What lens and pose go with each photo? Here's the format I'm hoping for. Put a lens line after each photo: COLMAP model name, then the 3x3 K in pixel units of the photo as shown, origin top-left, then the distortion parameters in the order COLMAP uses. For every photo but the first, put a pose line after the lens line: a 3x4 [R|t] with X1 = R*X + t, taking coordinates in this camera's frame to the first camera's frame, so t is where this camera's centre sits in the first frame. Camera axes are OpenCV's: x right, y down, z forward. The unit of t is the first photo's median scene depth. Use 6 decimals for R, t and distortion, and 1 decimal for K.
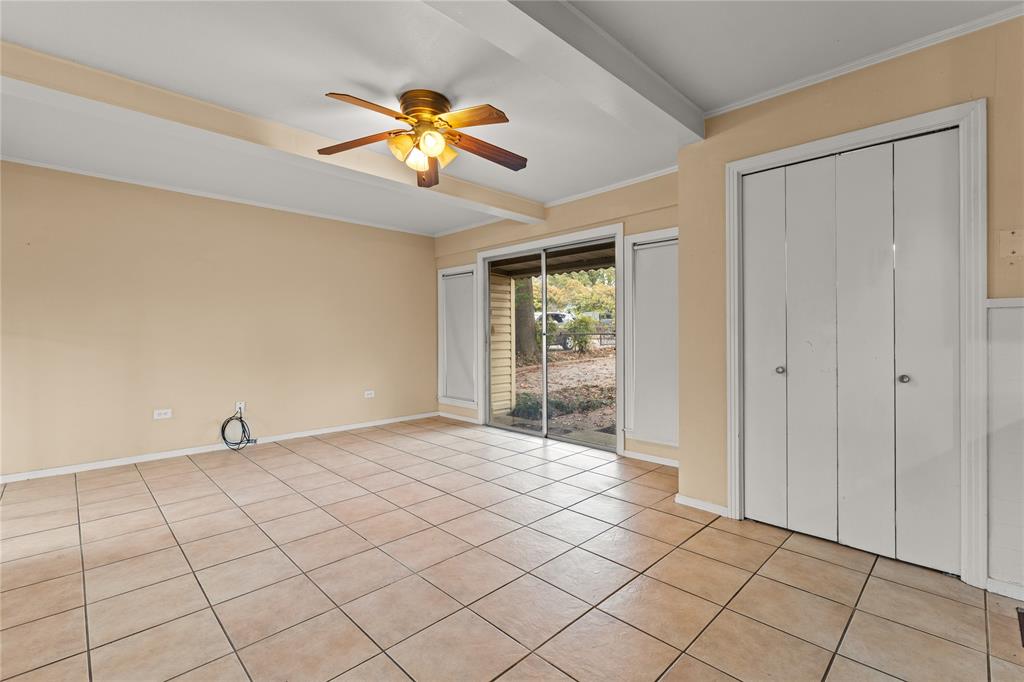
lens RADIAL K [[449.8, 0, 510.6], [0, 449.8, 337.8], [0, 0, 1]] dist [-0.000189, 0.002105]
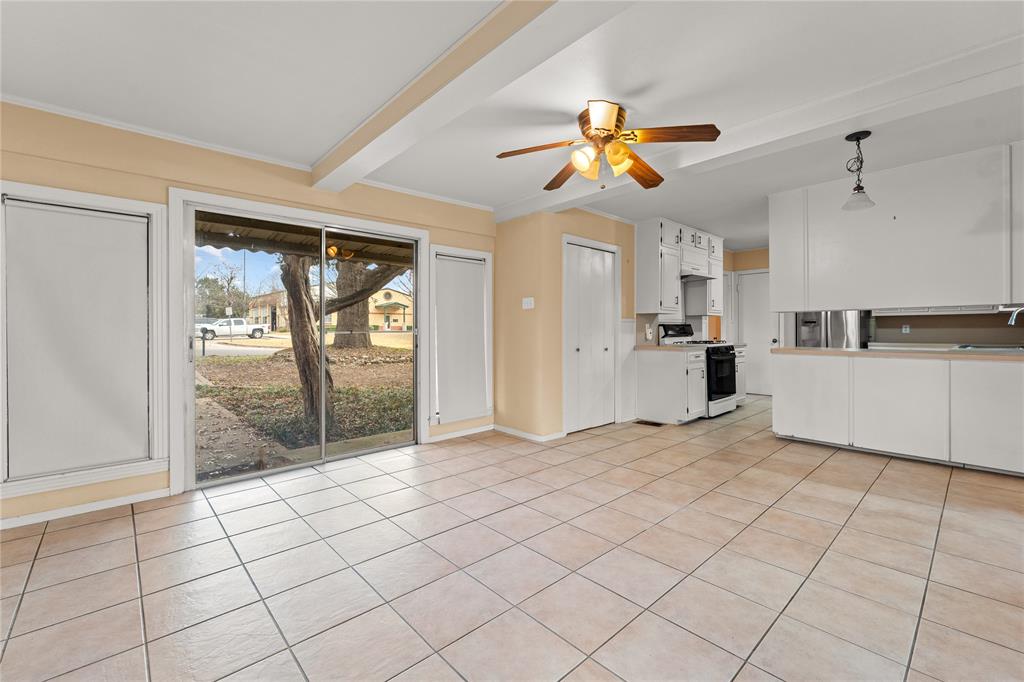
lens RADIAL K [[430.7, 0, 510.1], [0, 430.7, 325.4], [0, 0, 1]] dist [-0.000076, -0.000244]
pose [[0.044168, 0.013765, 0.998929, -1.030665], [0.015169, 0.999781, -0.014447, -0.006392], [-0.998909, 0.015791, 0.043950, 0.981270]]
